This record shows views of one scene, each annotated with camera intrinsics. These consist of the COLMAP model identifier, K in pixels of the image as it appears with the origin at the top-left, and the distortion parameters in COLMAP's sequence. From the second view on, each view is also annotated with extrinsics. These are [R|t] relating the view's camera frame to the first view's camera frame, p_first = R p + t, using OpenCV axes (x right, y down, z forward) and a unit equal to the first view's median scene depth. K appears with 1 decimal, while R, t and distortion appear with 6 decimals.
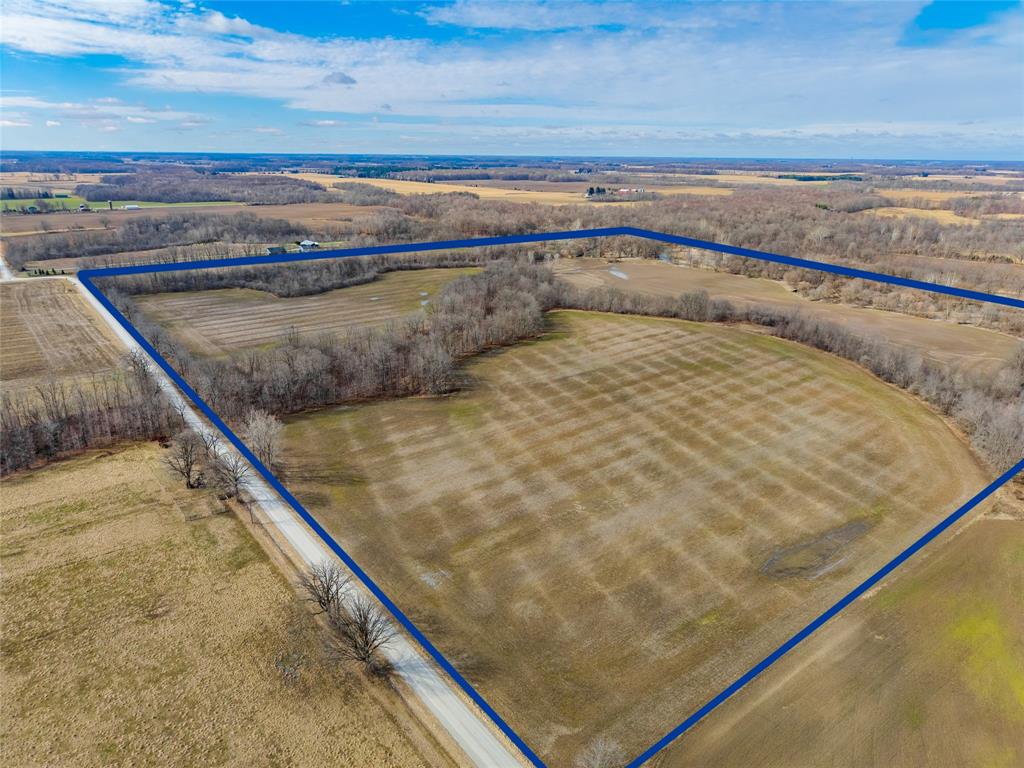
lens RADIAL K [[688.7, 0, 511.8], [0, 688.7, 393.1], [0, 0, 1]] dist [0.004949, -0.005546]
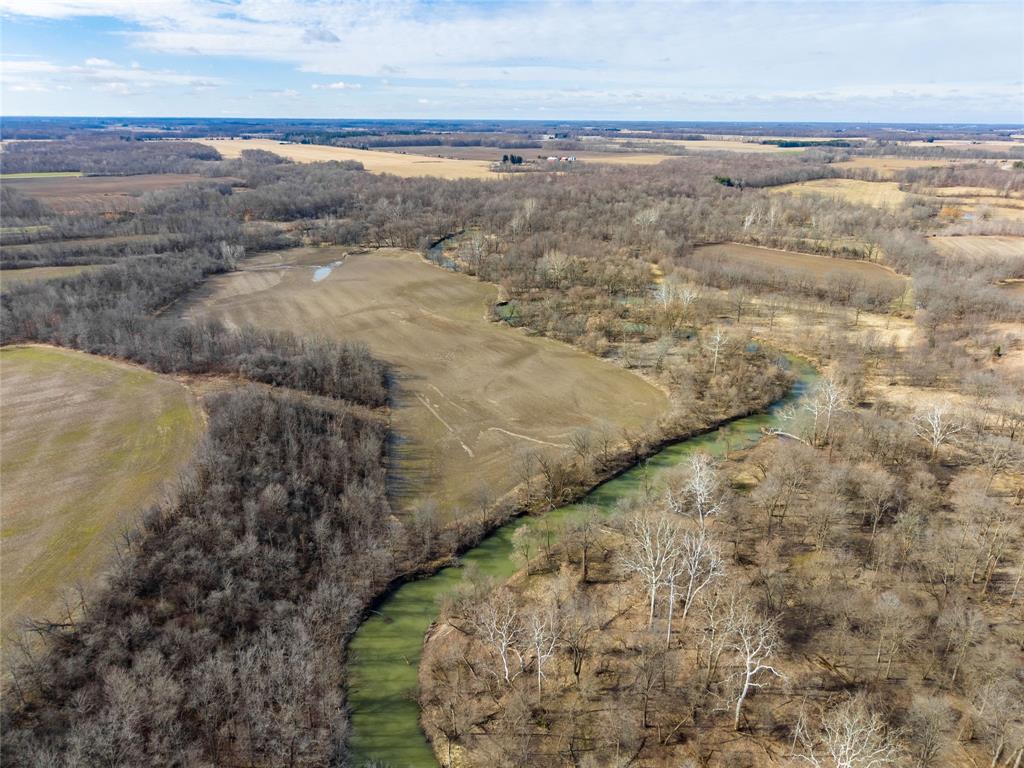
lens RADIAL K [[682.6, 0, 521.5], [0, 682.6, 386.7], [0, 0, 1]] dist [0.000020, -0.000717]
pose [[0.998964, 0.014455, -0.043160, 0.690110], [-0.012687, 0.999080, 0.040960, -0.130829], [0.043713, -0.040370, 0.998228, 0.387256]]
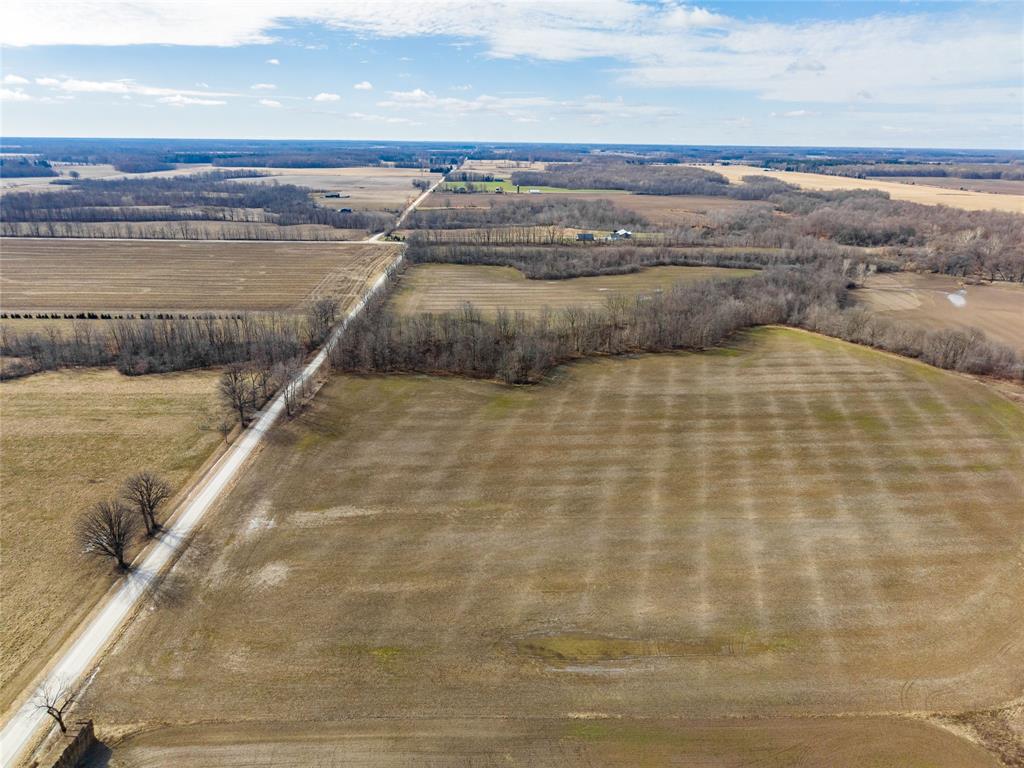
lens RADIAL K [[688.7, 0, 511.8], [0, 688.7, 393.1], [0, 0, 1]] dist [0.004949, -0.005546]
pose [[0.808104, 0.202442, -0.553160, 0.333083], [-0.197002, 0.977895, 0.070086, -0.040095], [0.555120, 0.052337, 0.830122, 0.124659]]
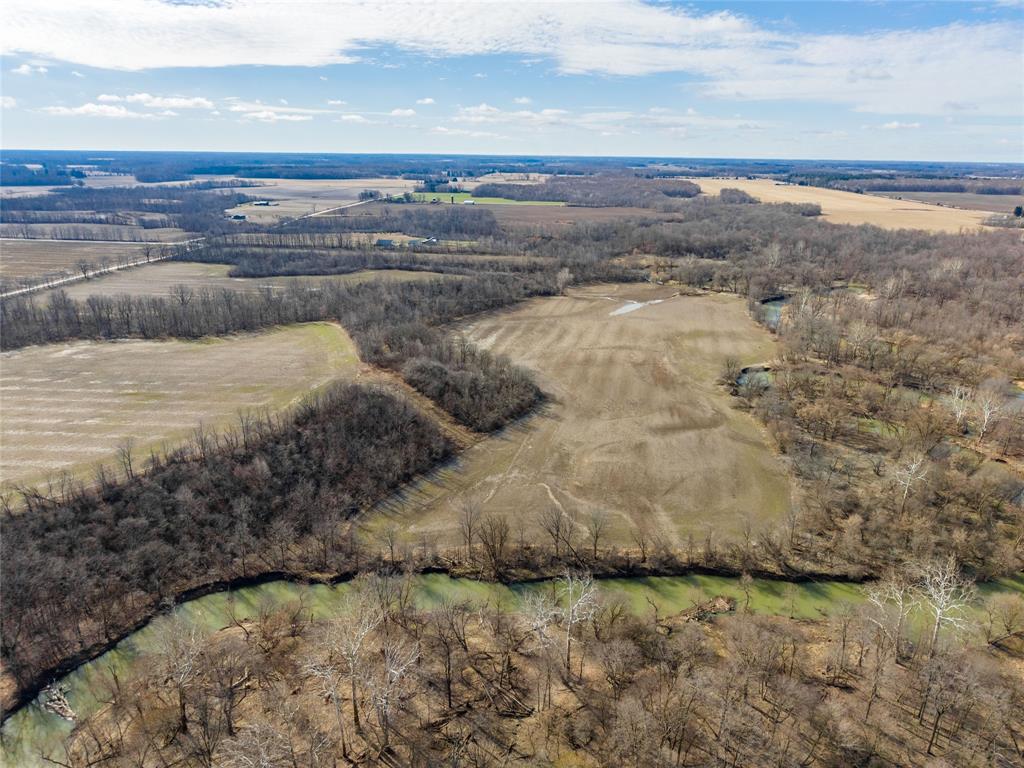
lens RADIAL K [[707.8, 0, 524.5], [0, 707.8, 366.0], [0, 0, 1]] dist [0.004757, -0.002994]
pose [[0.721503, 0.199032, -0.663189, 1.025353], [-0.232808, 0.971766, 0.038361, -0.187245], [0.652099, 0.126718, 0.747469, 0.552495]]
